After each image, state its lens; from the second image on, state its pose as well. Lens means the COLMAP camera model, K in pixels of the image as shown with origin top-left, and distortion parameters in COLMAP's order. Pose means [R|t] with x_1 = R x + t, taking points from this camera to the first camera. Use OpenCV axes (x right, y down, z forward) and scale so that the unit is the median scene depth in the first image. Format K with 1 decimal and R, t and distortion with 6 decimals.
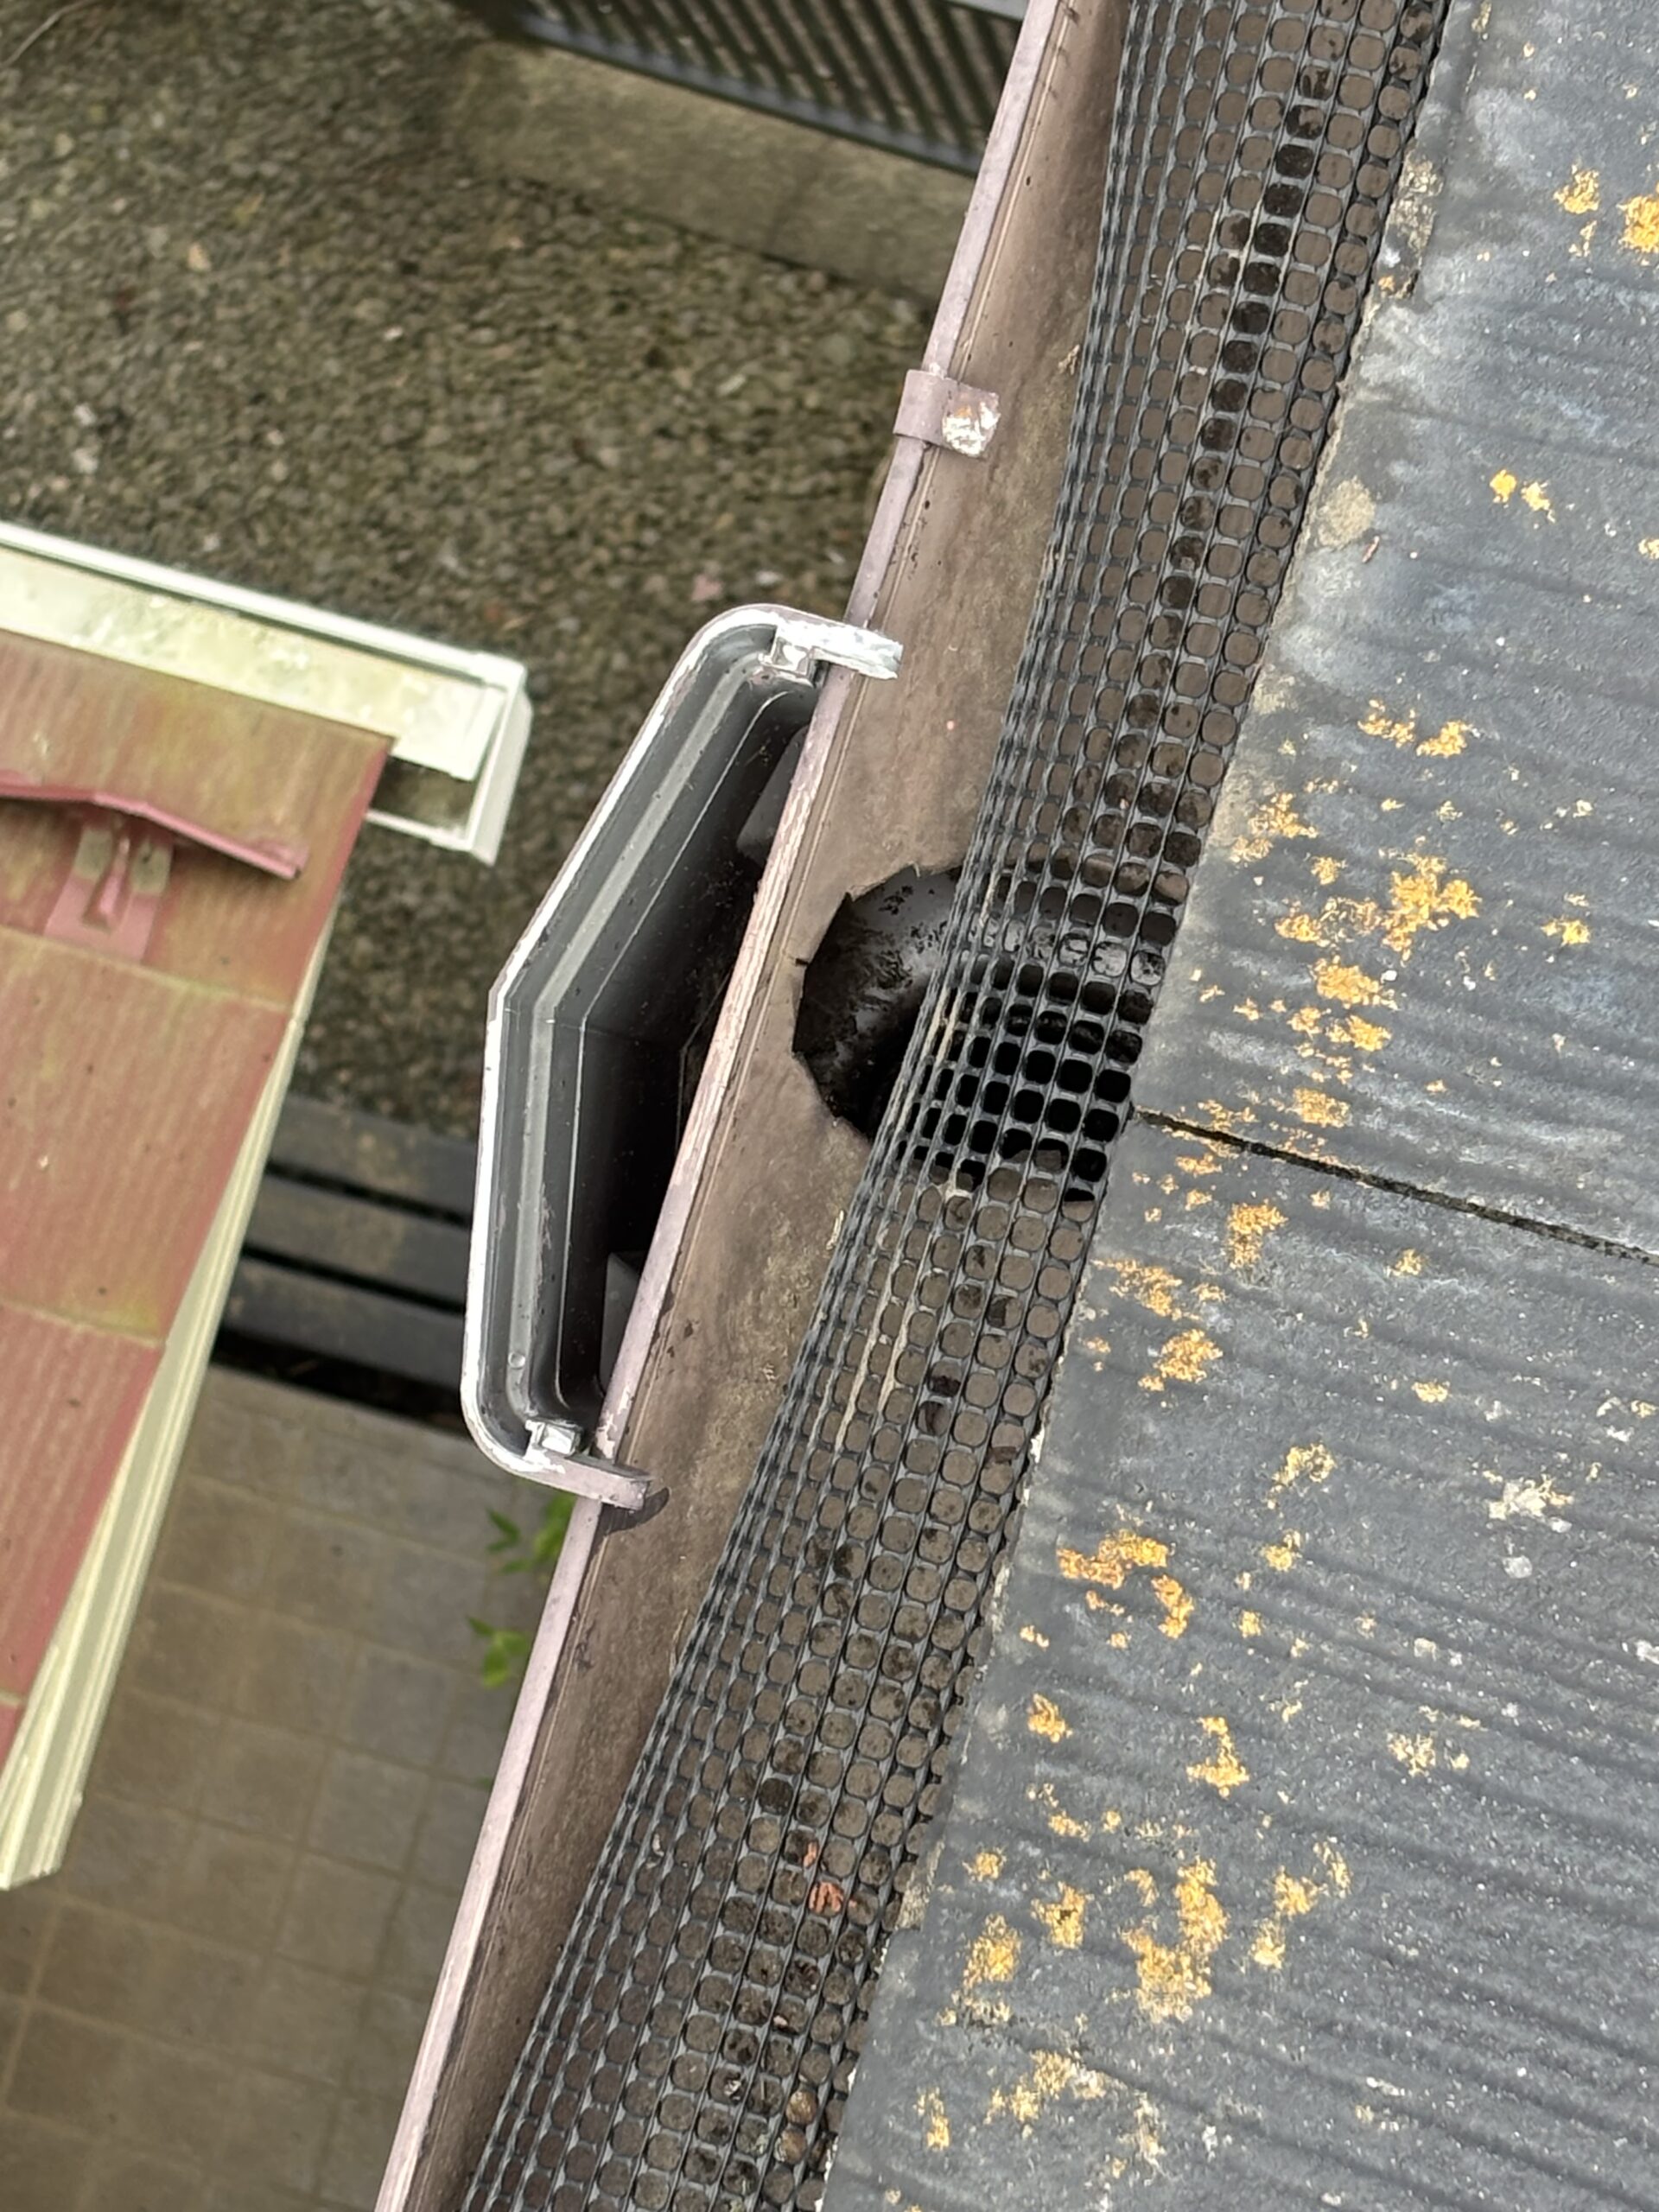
lens RADIAL K [[6261.7, 0, 829.5], [0, 6261.7, 1106.0], [0, 0, 1]] dist [0.934768, 0.091527]
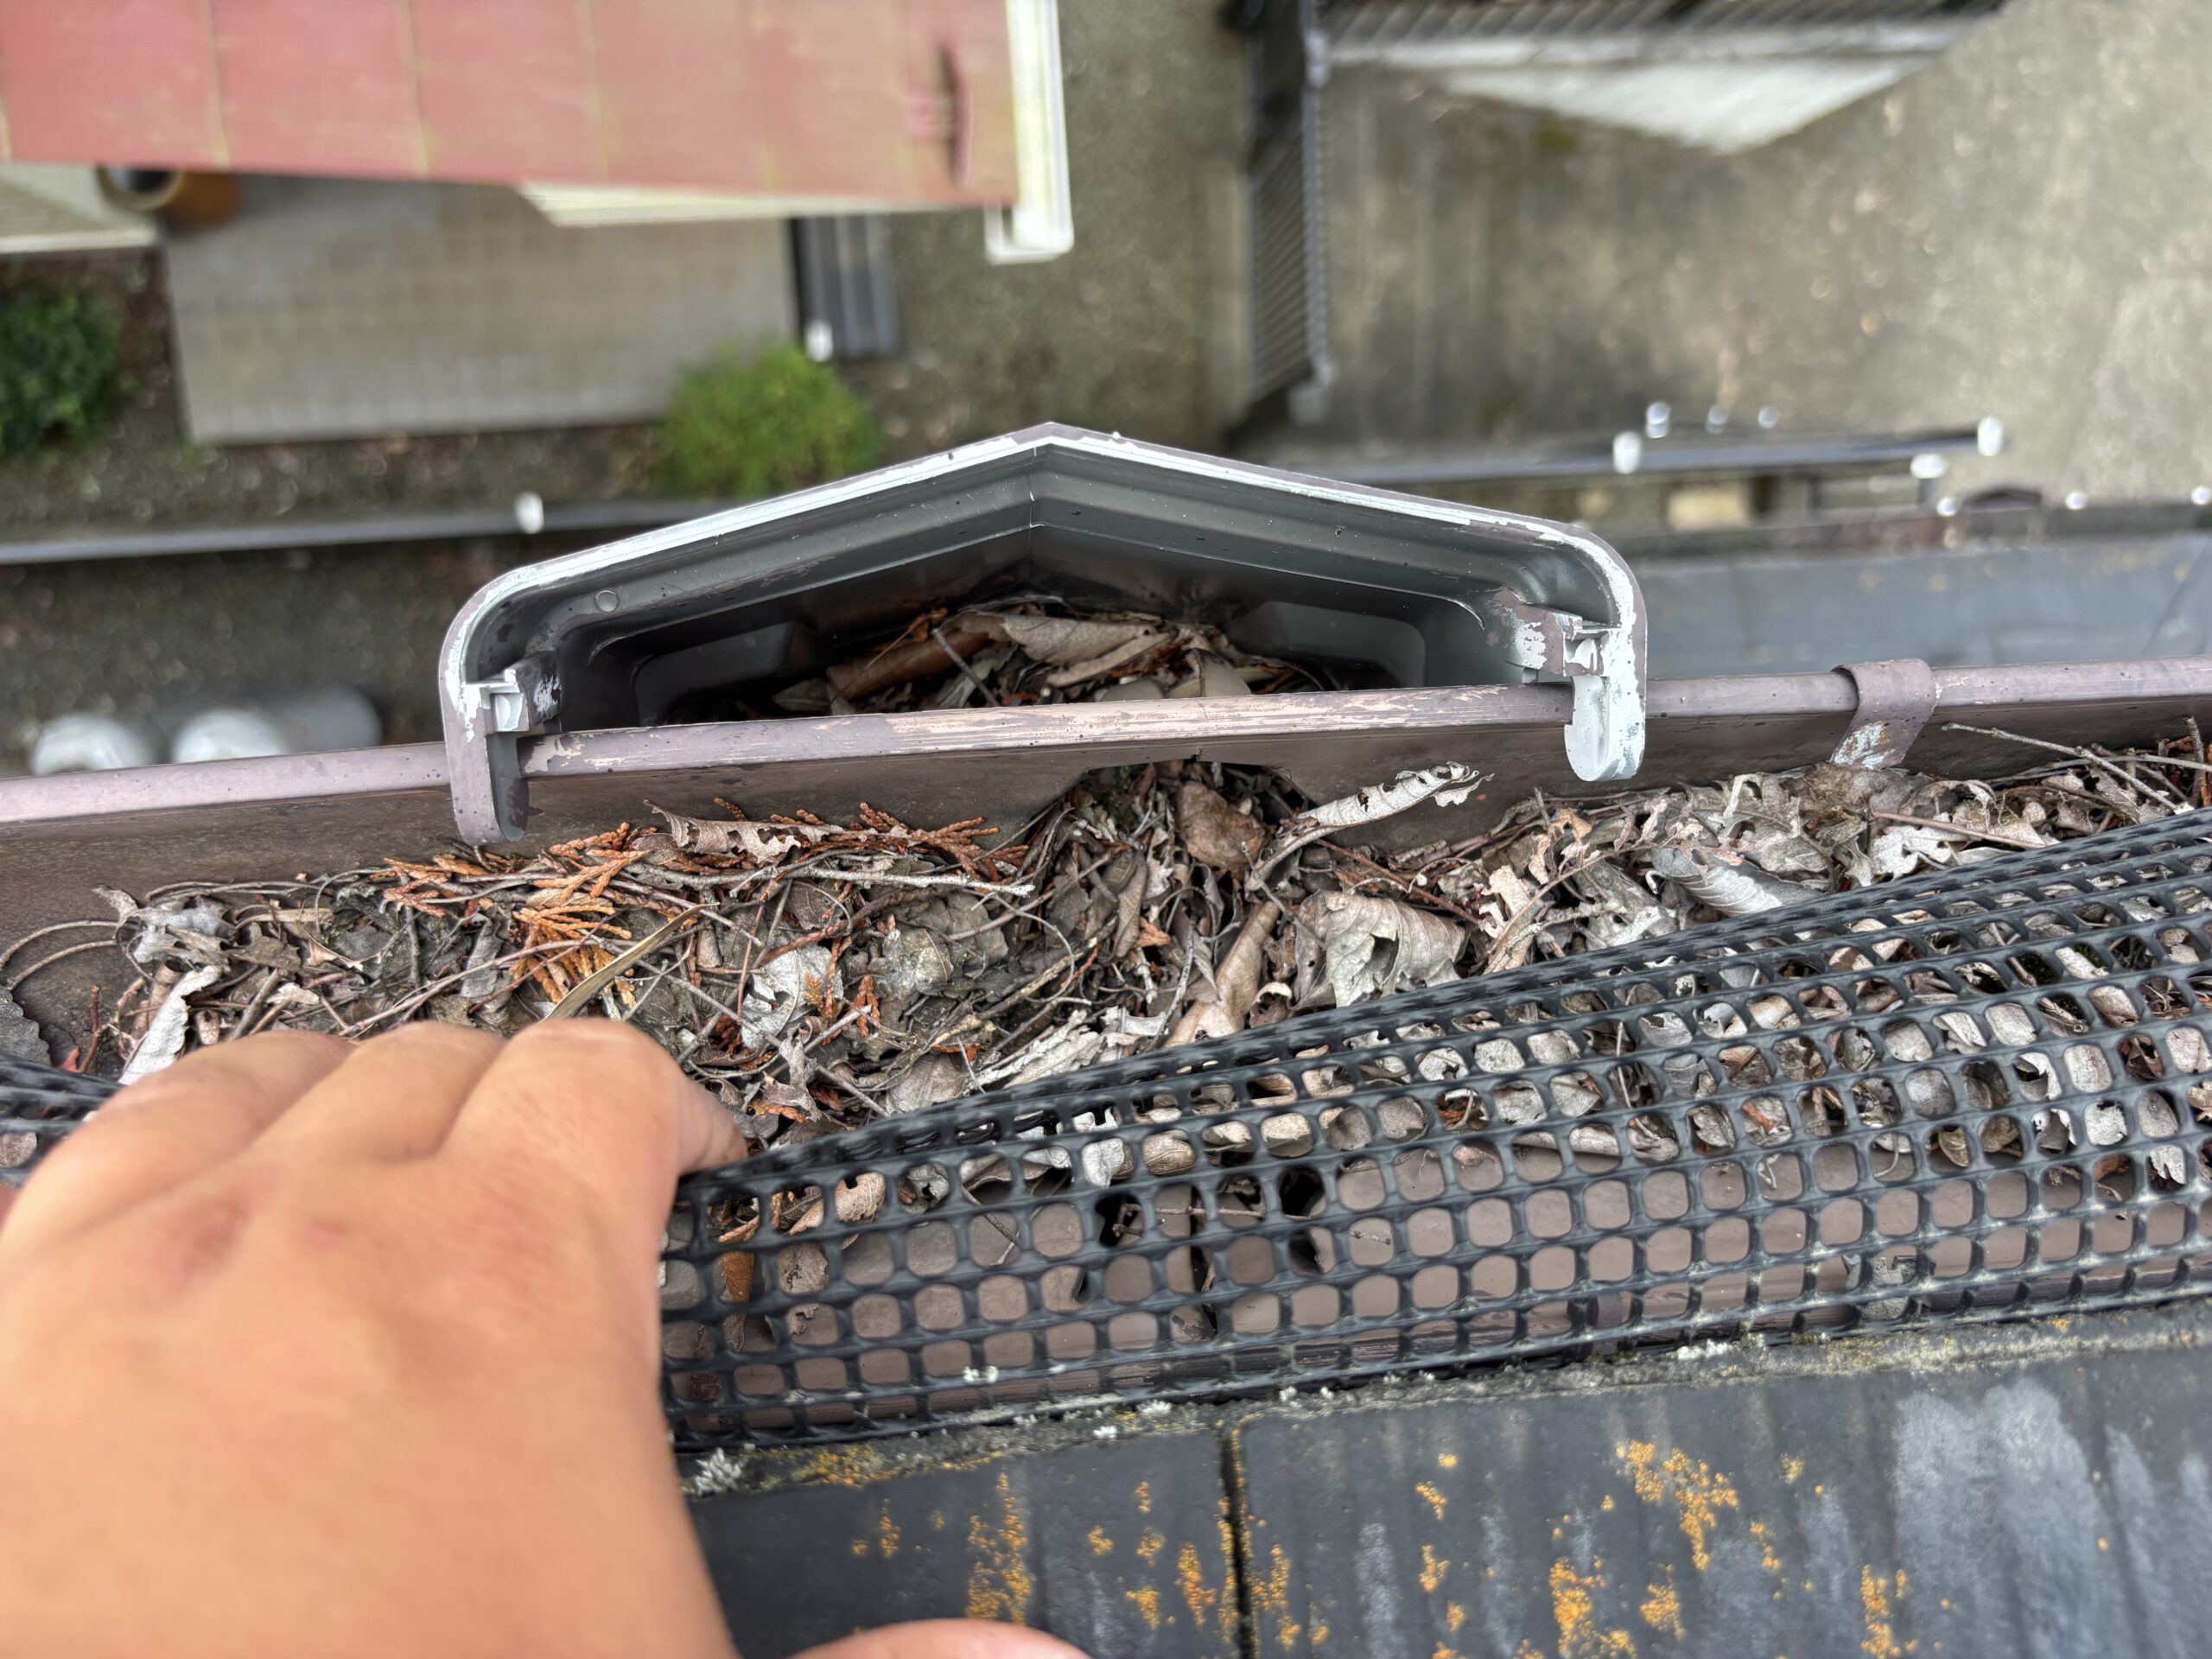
lens RADIAL K [[1655.3, 0, 1106.0], [0, 1655.3, 829.5], [0, 0, 1]] dist [-0.006054, -0.003466]
pose [[0.323574, 0.901484, 0.287447, -0.068016], [-0.941129, 0.338046, -0.000760, -0.008844], [-0.097855, -0.270279, 0.957796, 0.849923]]
